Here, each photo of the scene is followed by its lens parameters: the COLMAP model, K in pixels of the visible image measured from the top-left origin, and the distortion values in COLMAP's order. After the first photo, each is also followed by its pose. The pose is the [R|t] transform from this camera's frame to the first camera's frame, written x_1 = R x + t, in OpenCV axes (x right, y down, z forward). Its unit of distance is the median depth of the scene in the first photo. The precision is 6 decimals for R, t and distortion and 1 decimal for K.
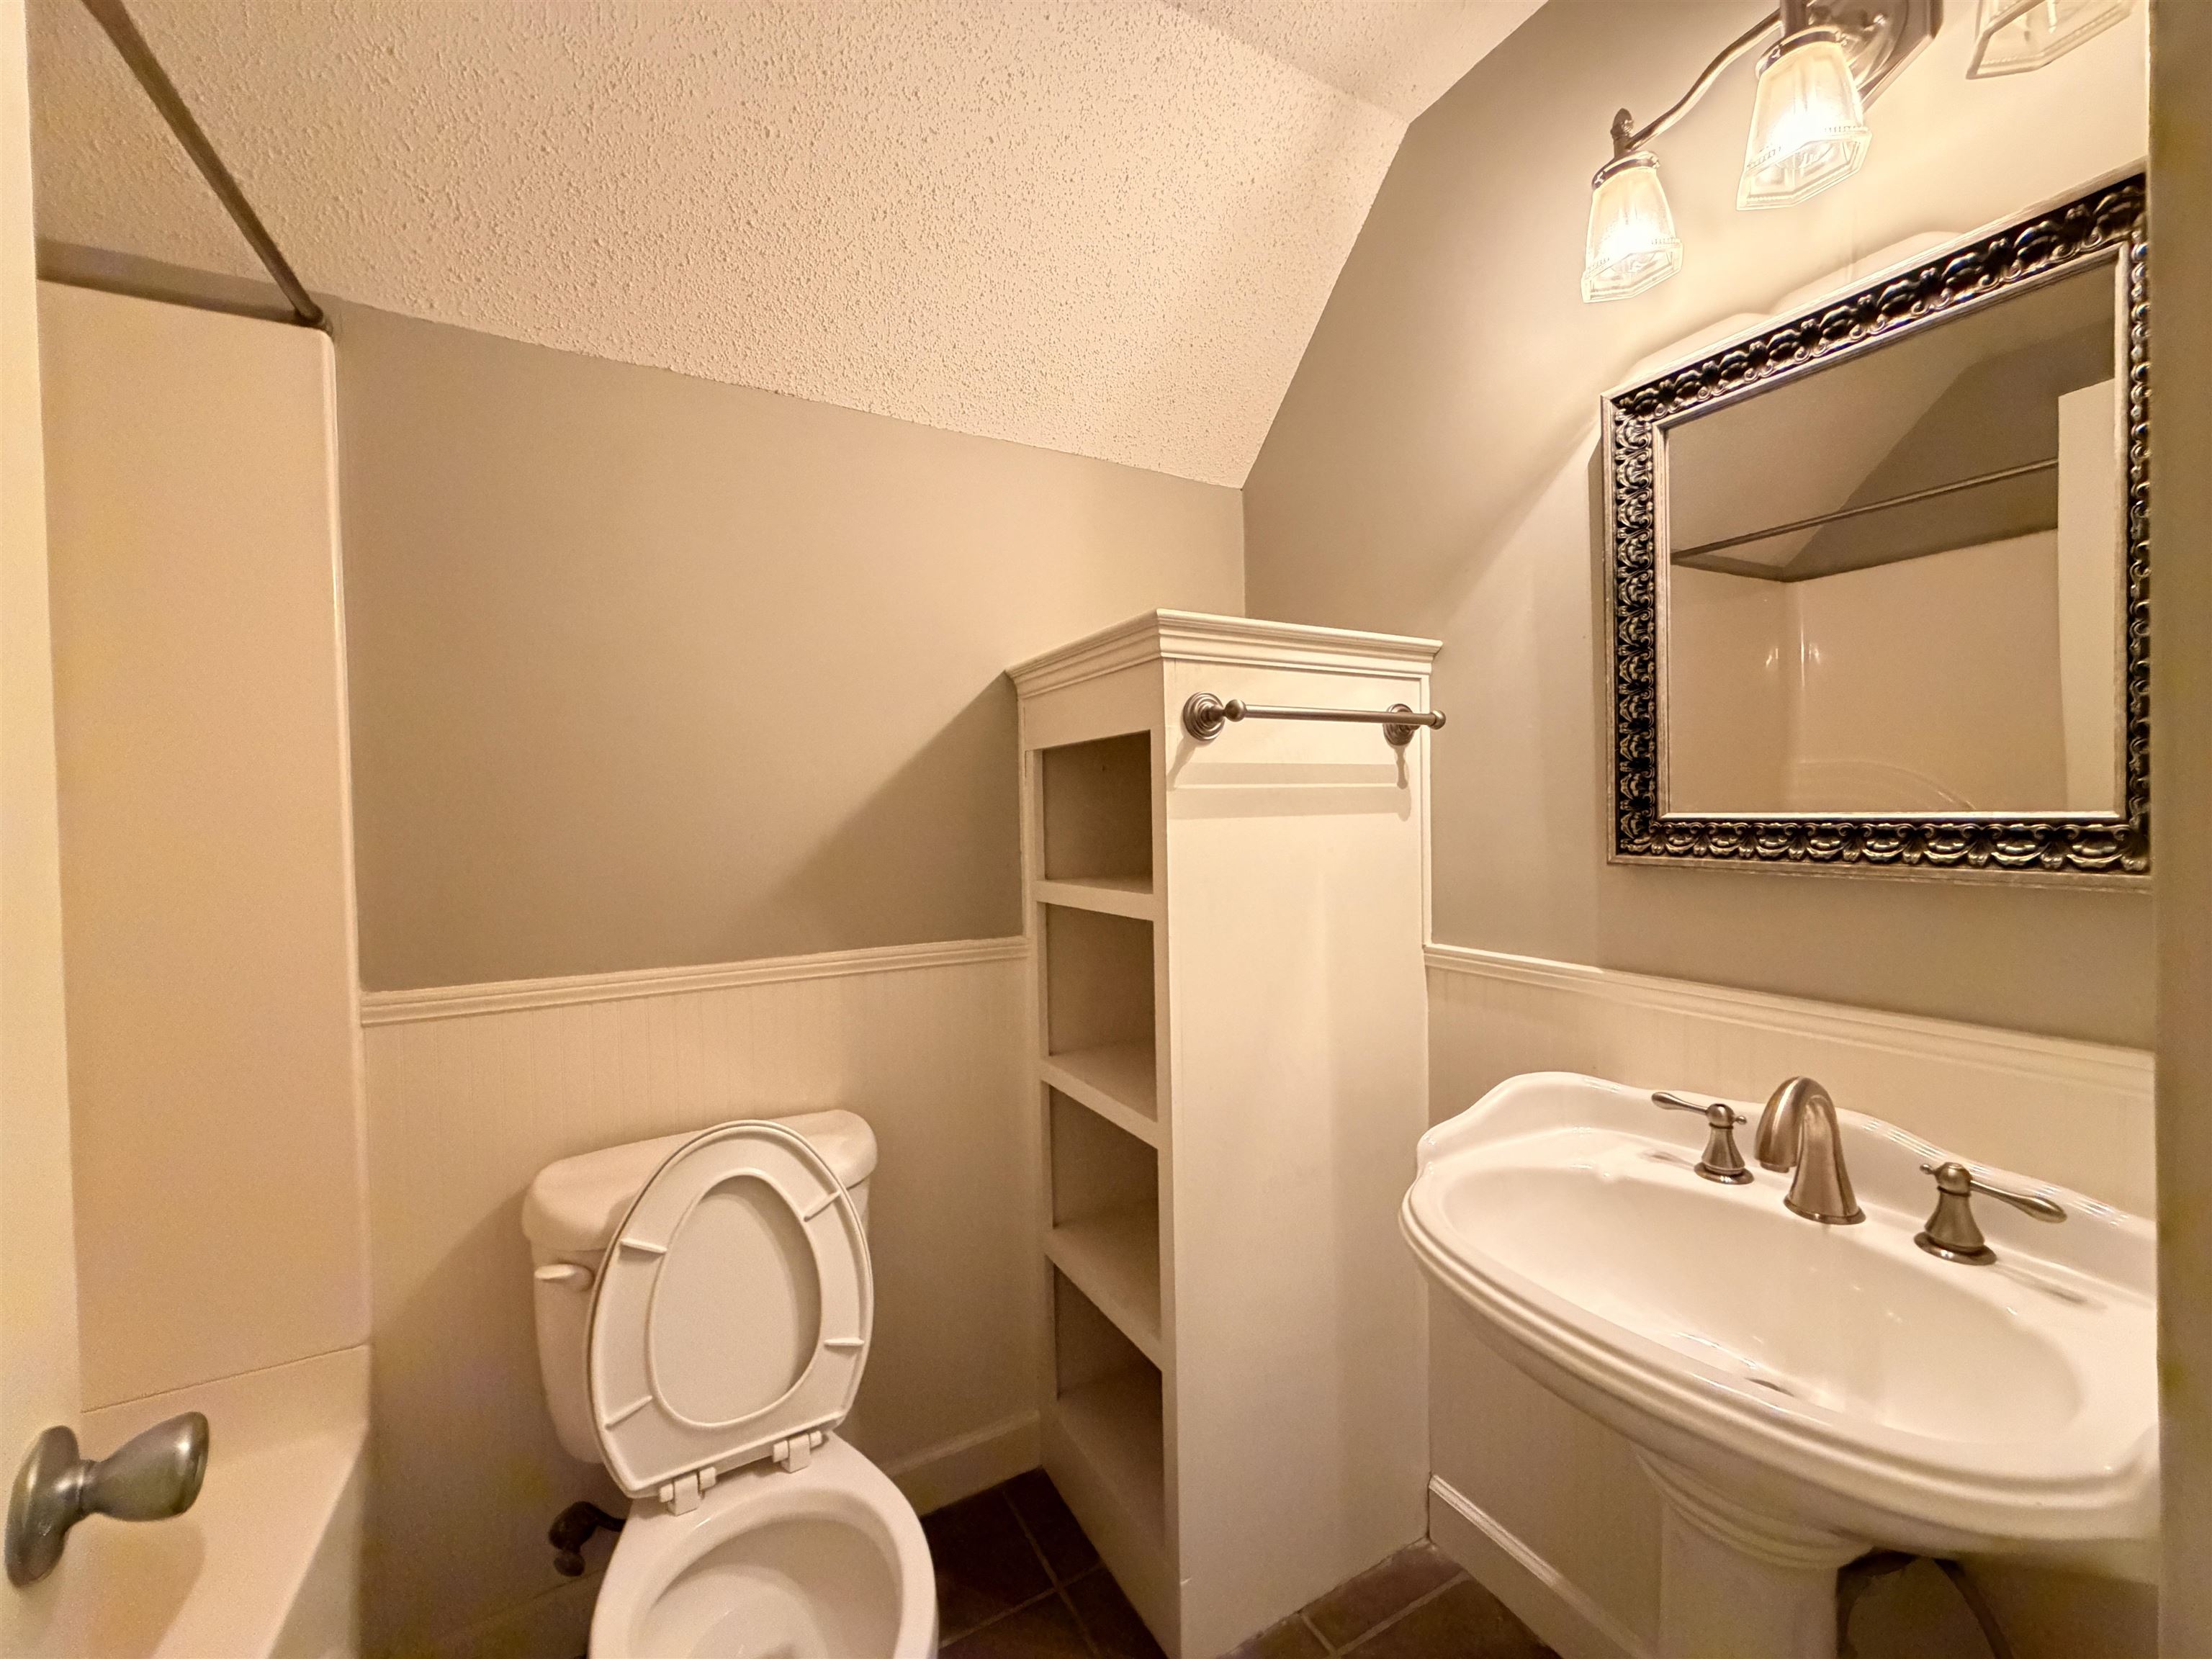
lens RADIAL K [[882.0, 0, 1107.4], [0, 882.0, 830.1], [0, 0, 1]] dist [-0.000421, -0.000776]
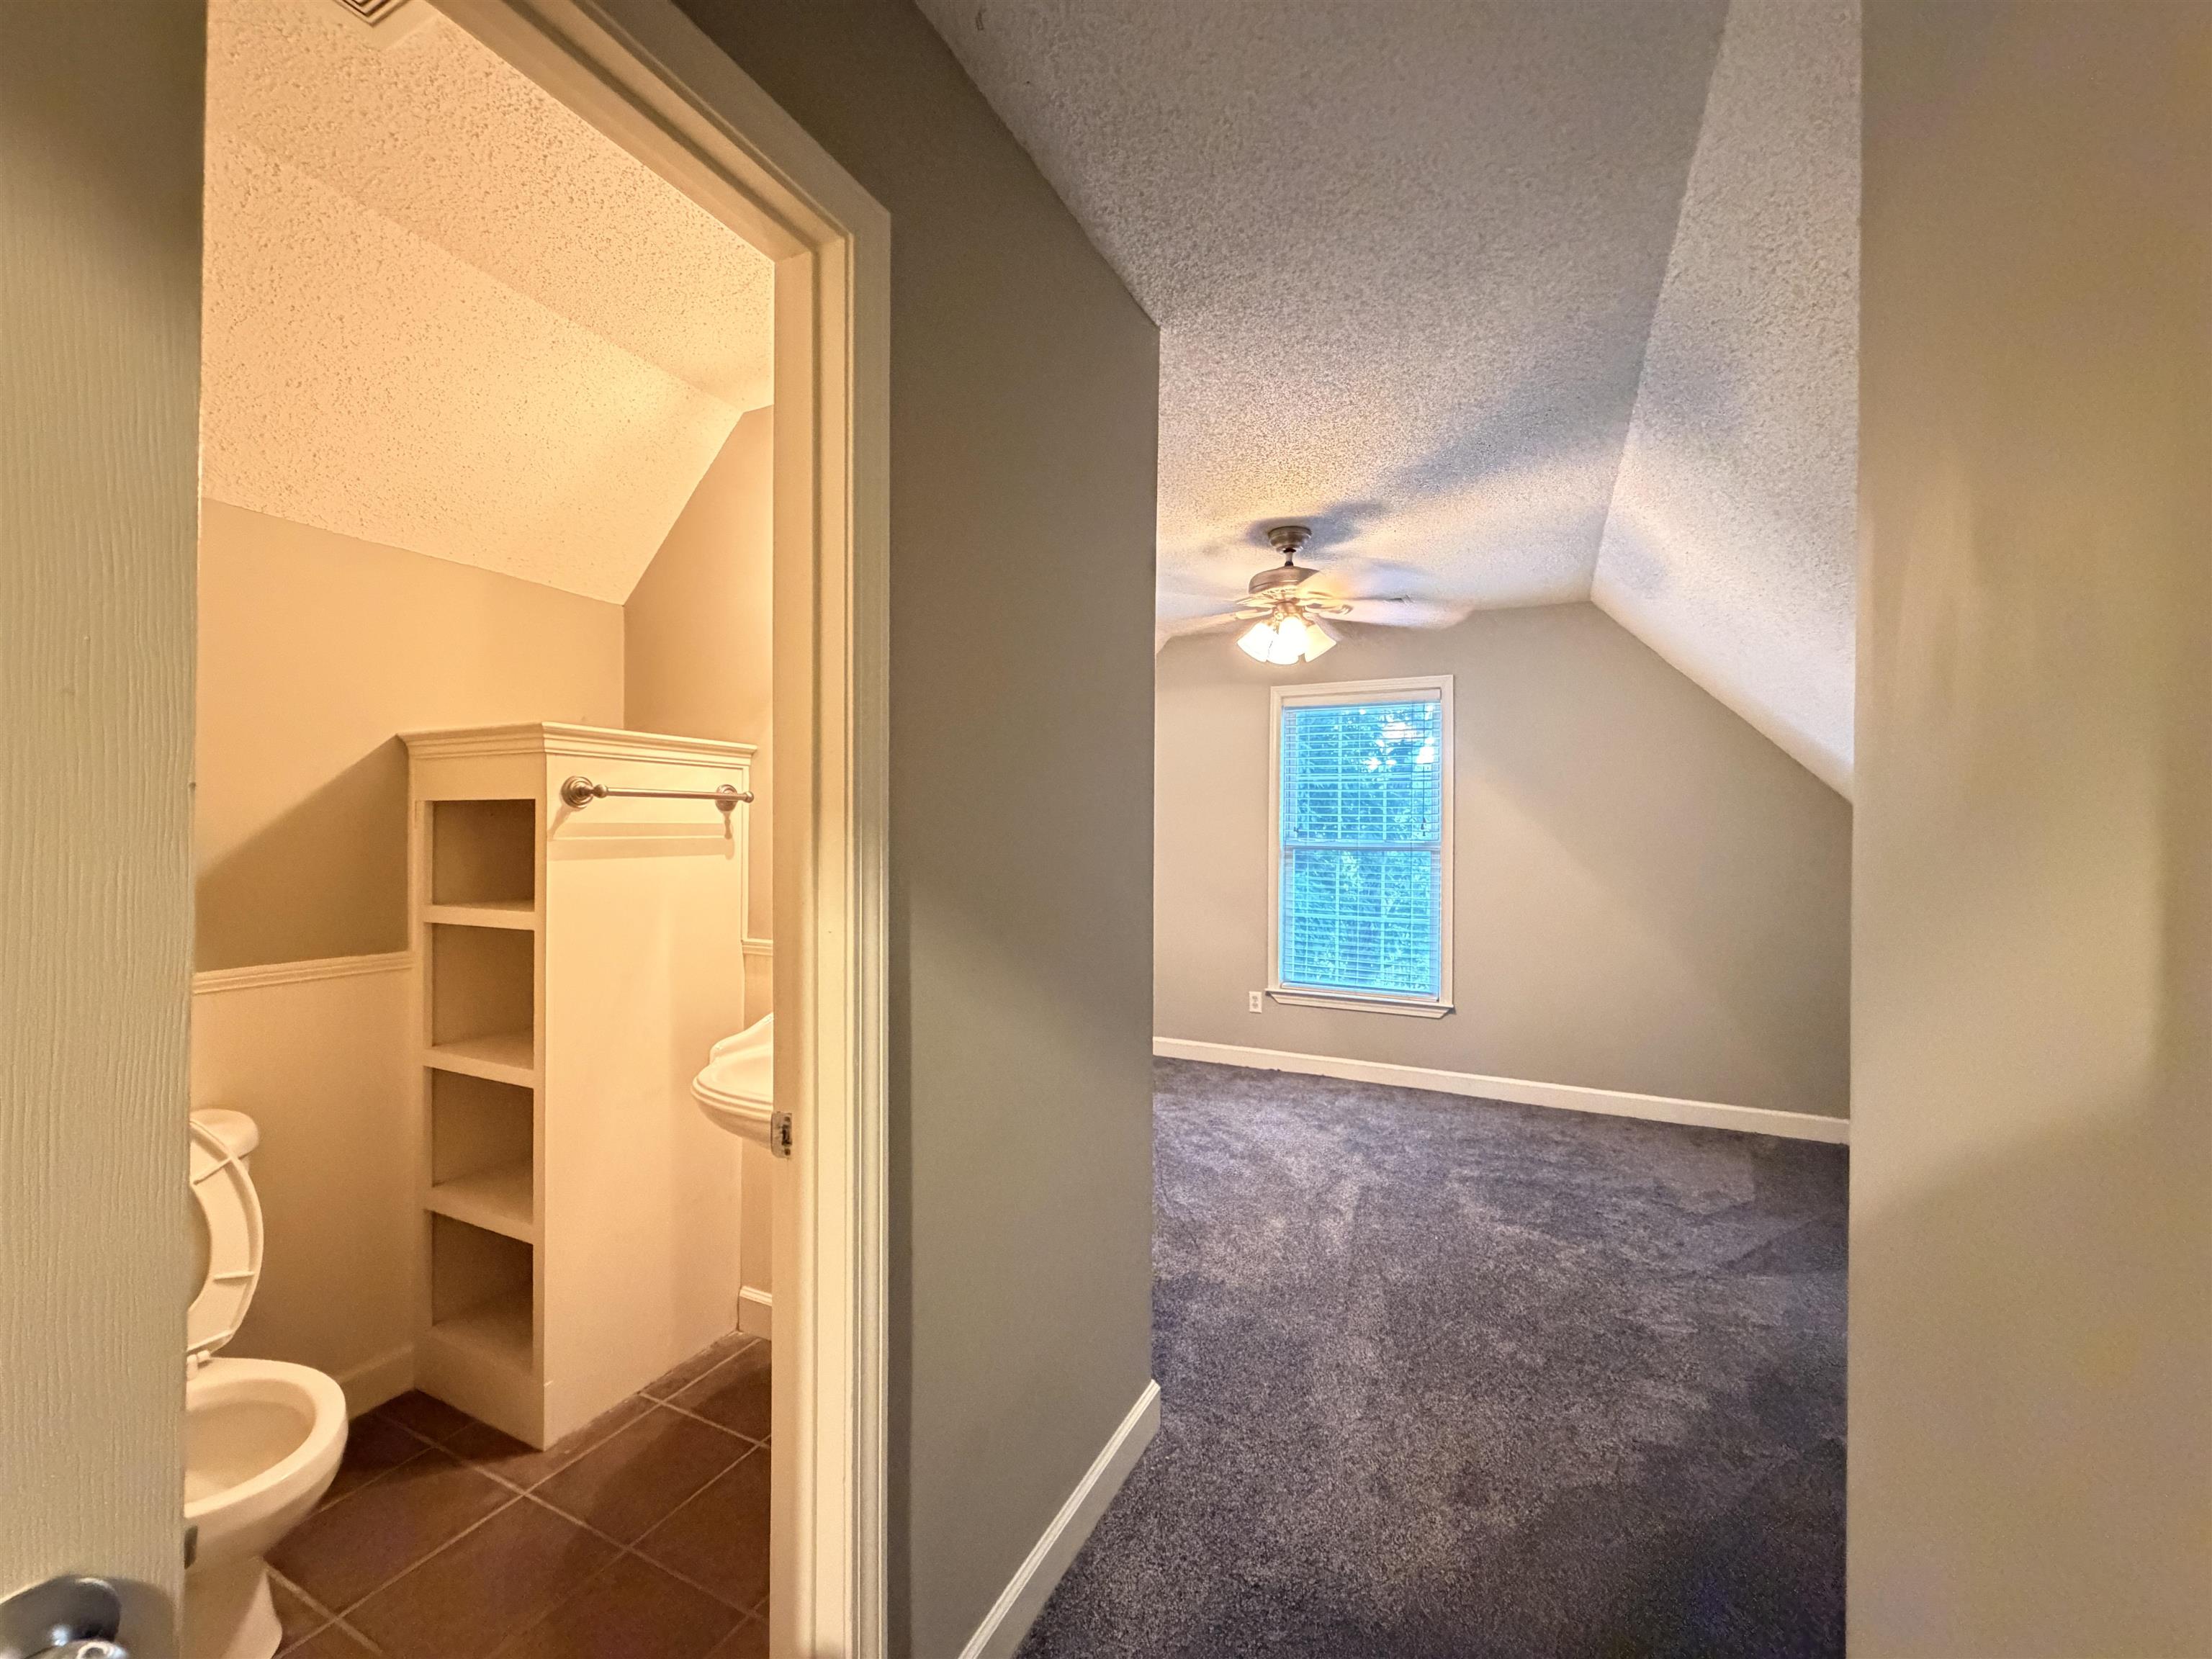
lens RADIAL K [[882.0, 0, 1104.2], [0, 882.0, 829.1], [0, 0, 1]] dist [-0.000421, -0.000776]
pose [[0.813778, 0.023527, 0.580700, -0.028082], [-0.009773, 0.999593, -0.026803, -0.030814], [-0.581094, 0.016137, 0.813677, -0.662243]]
